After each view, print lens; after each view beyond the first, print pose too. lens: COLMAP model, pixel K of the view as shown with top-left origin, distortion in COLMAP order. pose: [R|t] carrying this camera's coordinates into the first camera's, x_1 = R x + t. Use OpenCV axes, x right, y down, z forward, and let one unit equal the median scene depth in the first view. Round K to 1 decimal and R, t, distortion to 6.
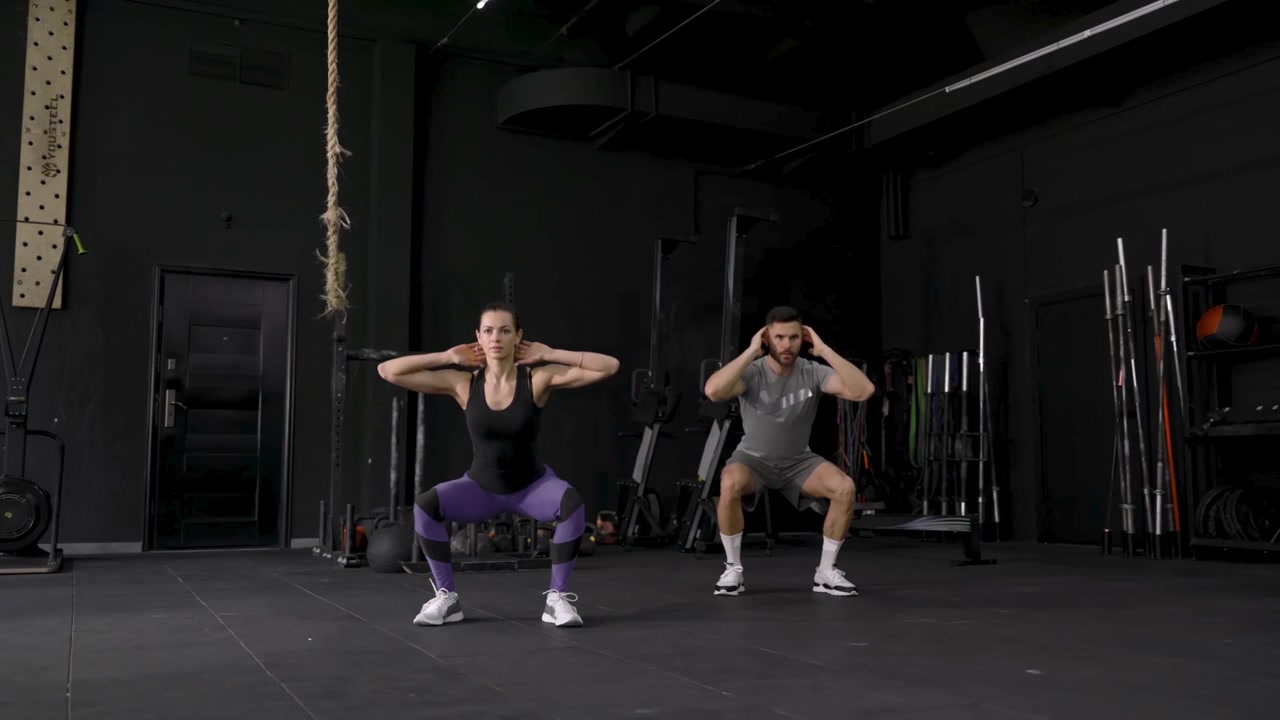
lens RADIAL K [[1084.6, 0, 639.2], [0, 1084.6, 359.3], [0, 0, 1]] dist [0.001835, -0.005388]
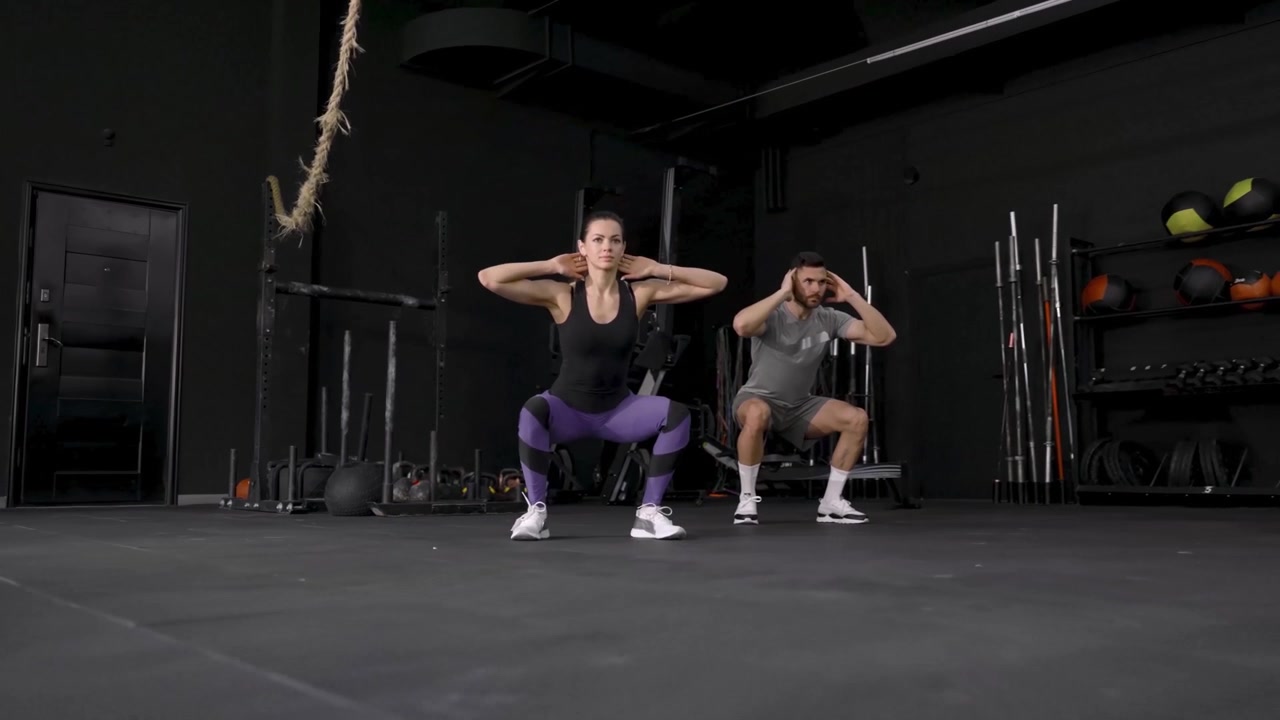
lens RADIAL K [[1079.9, 0, 640.6], [0, 1079.9, 360.8], [0, 0, 1]] dist [-0.000065, 0.001909]
pose [[0.972079, 0.024169, 0.233404, -0.175495], [-0.025272, 0.999679, 0.001733, 0.047067], [-0.233288, -0.007583, 0.972378, 0.038430]]
